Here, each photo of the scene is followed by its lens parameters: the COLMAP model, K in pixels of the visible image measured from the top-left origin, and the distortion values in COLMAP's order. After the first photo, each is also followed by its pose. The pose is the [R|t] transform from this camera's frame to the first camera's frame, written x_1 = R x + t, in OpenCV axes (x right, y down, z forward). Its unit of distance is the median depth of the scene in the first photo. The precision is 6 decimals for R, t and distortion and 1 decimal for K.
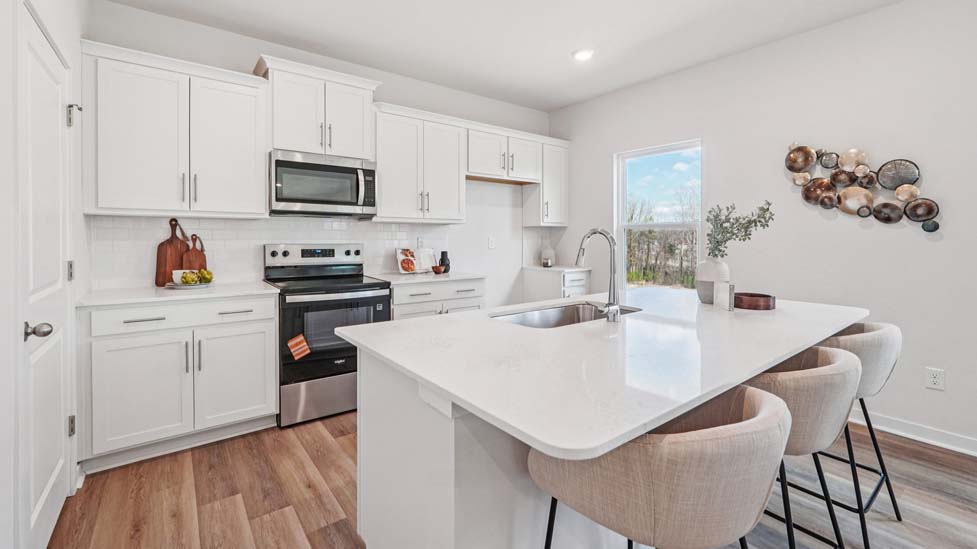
lens RADIAL K [[416.1, 0, 490.1], [0, 416.1, 245.1], [0, 0, 1]] dist [-0.001047, -0.000294]
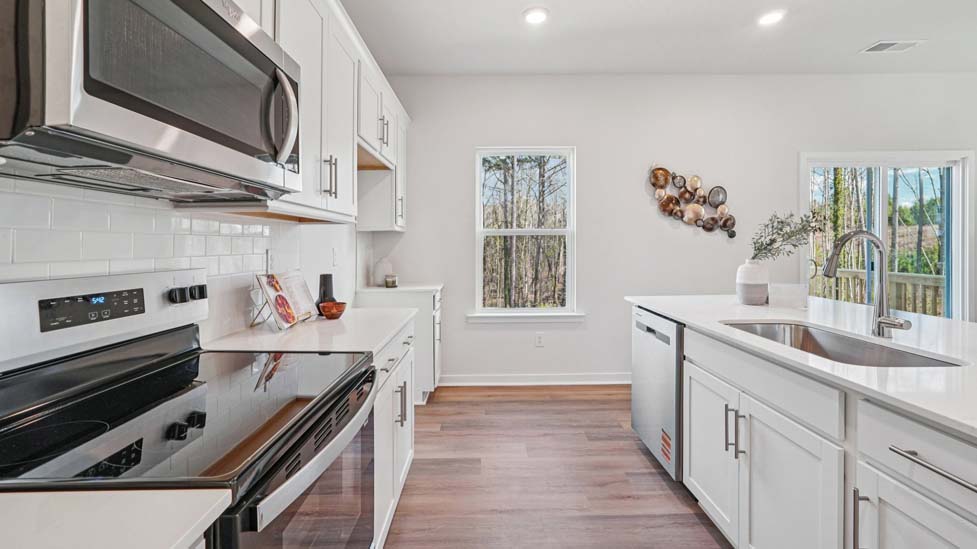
lens RADIAL K [[416.1, 0, 490.1], [0, 416.1, 245.1], [0, 0, 1]] dist [-0.001047, -0.000294]
pose [[0.605461, -0.010319, 0.795808, -0.521032], [0.028444, 0.999558, -0.008680, -0.014704], [-0.795367, 0.027891, 0.605486, 0.663470]]
